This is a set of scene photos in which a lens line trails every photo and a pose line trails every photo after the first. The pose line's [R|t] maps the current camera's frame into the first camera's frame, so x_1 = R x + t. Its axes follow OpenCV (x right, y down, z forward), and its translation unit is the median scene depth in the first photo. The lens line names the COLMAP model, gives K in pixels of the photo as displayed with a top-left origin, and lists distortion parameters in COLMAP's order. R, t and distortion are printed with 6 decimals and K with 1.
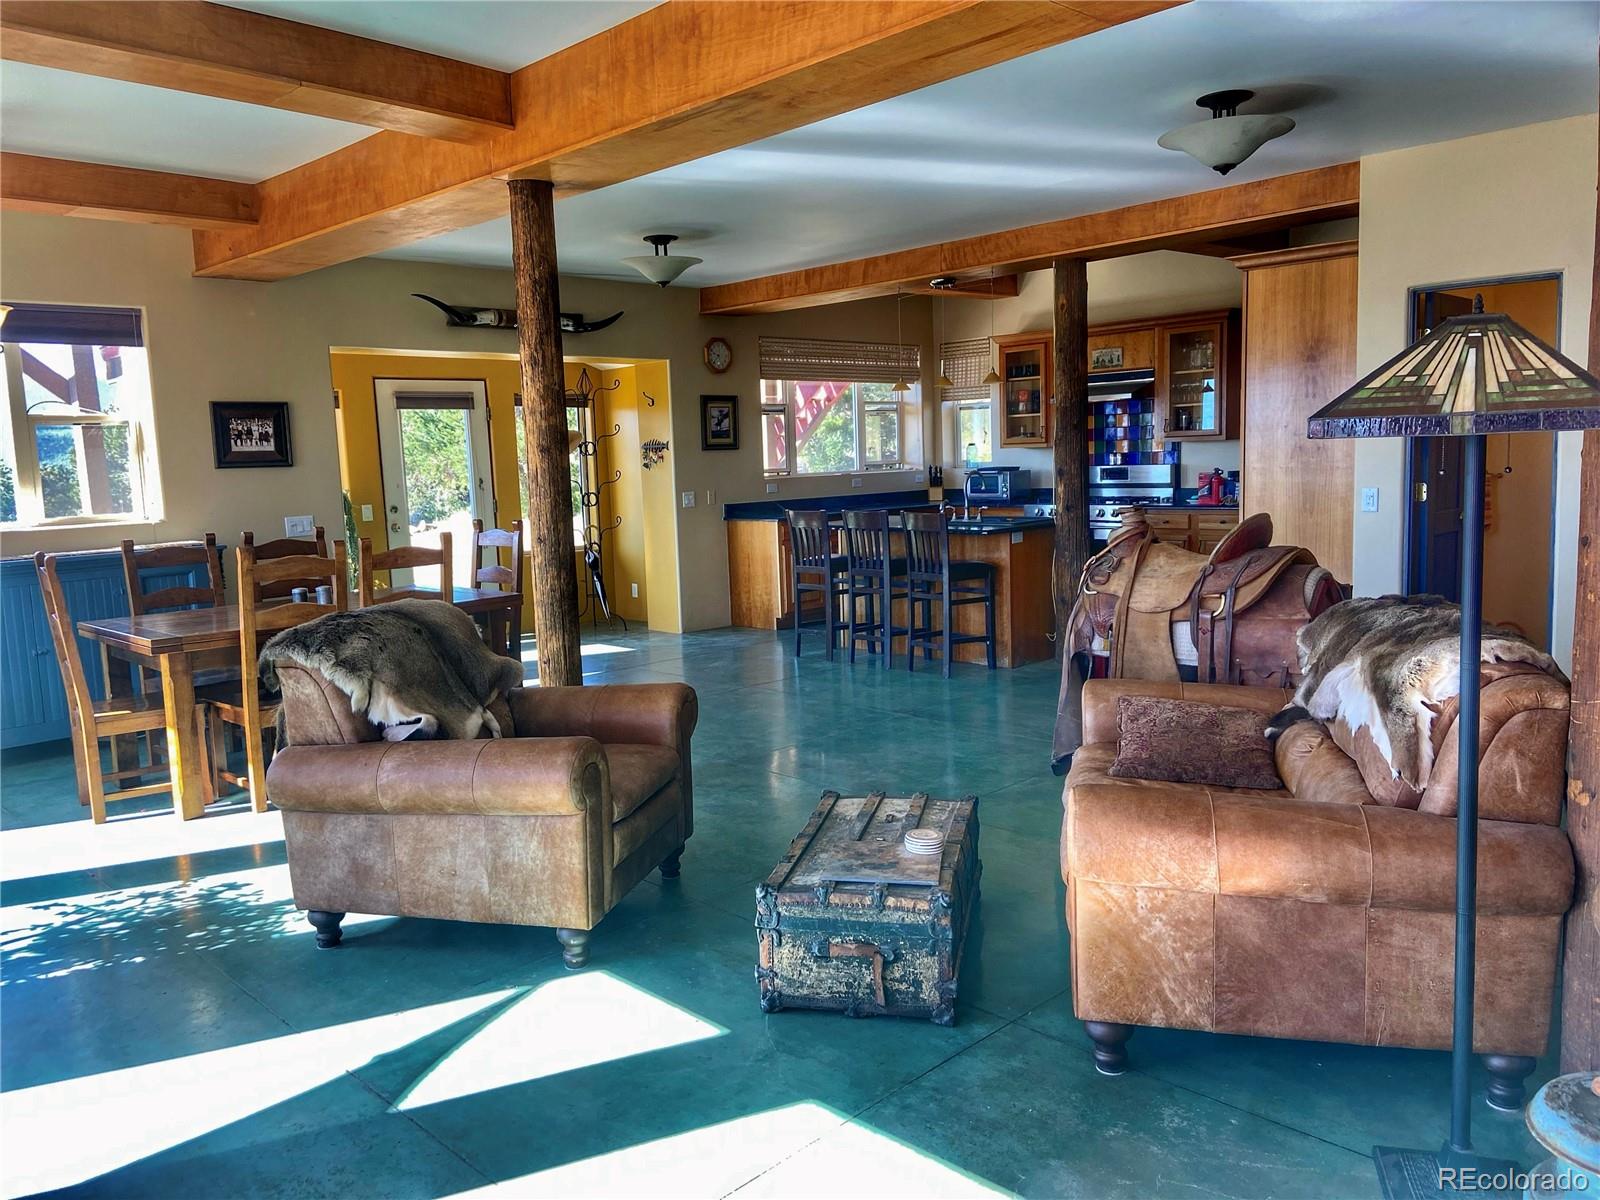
lens RADIAL K [[1206.0, 0, 790.2], [0, 1206.0, 590.0], [0, 0, 1]] dist [0.095084, -0.100655]
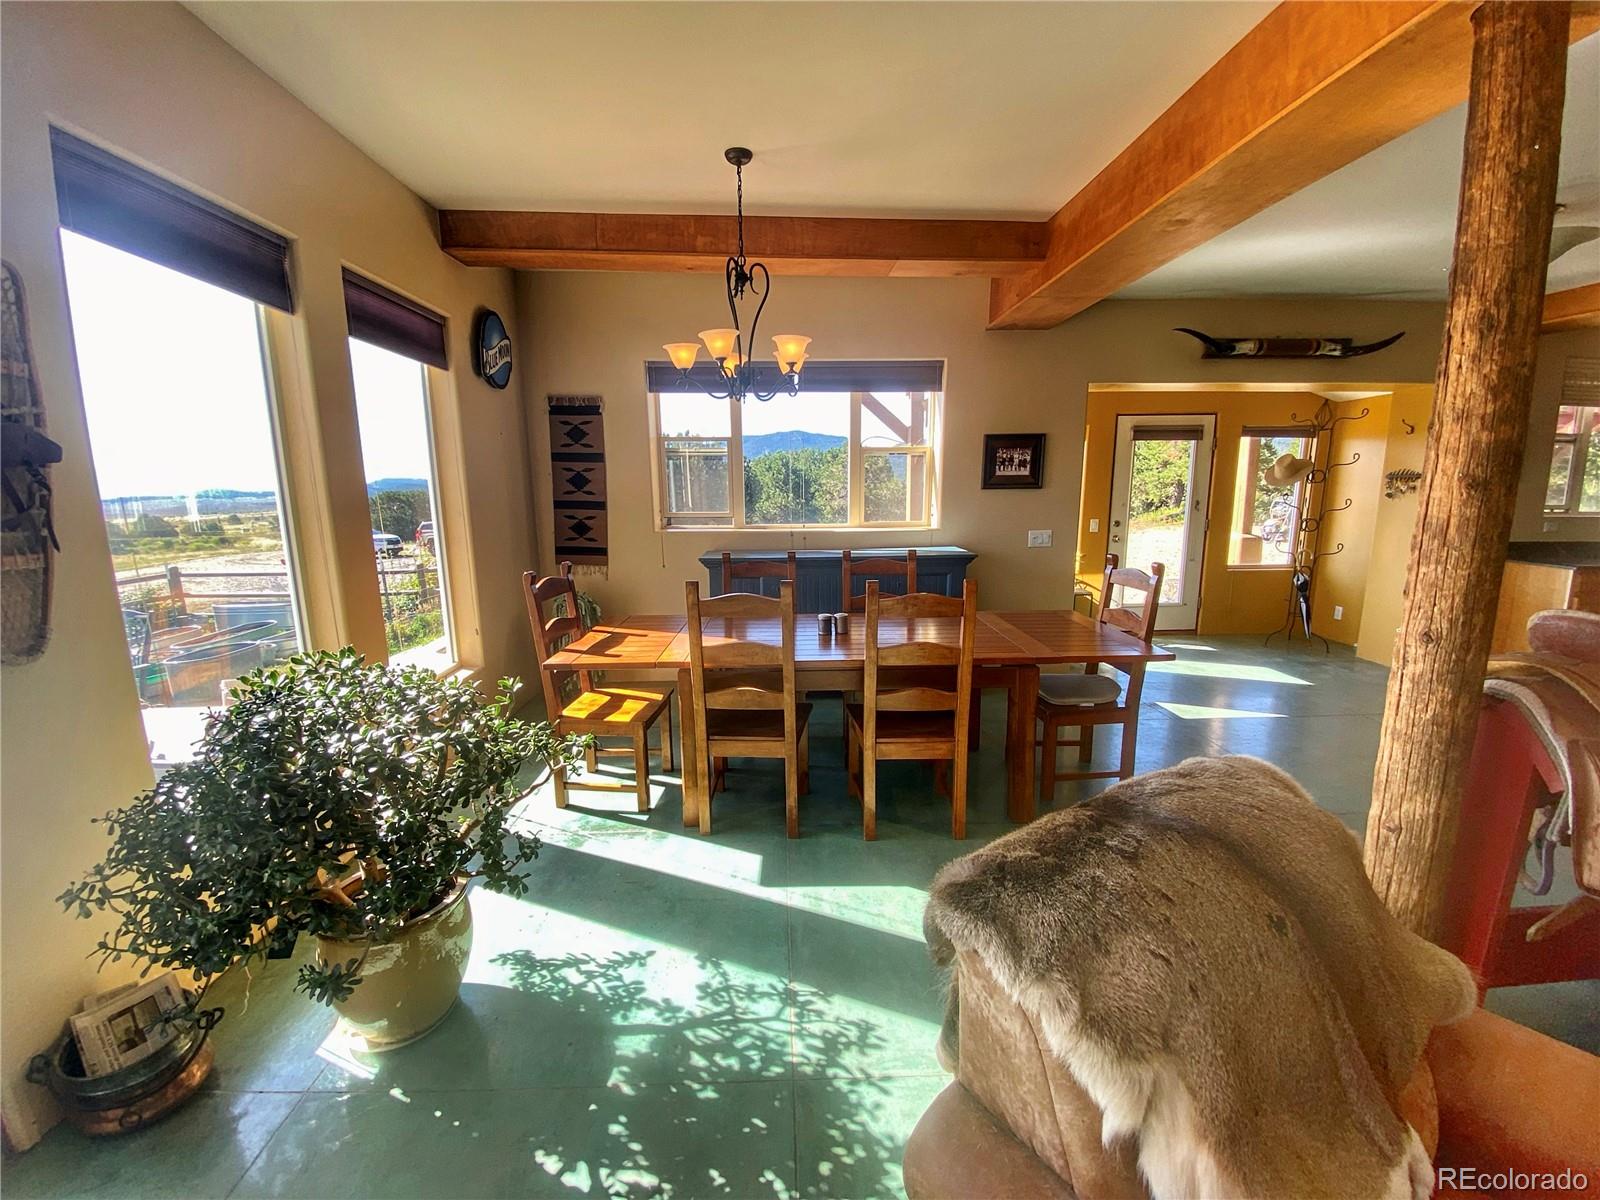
lens RADIAL K [[646.9, 0, 788.6], [0, 646.9, 609.3], [0, 0, 1]] dist [-0.009789, -0.003501]
pose [[0.730767, 0.155762, -0.664619, -0.153374], [-0.092684, 0.987243, 0.129464, -0.043968], [0.676306, -0.033008, 0.735881, 0.371848]]
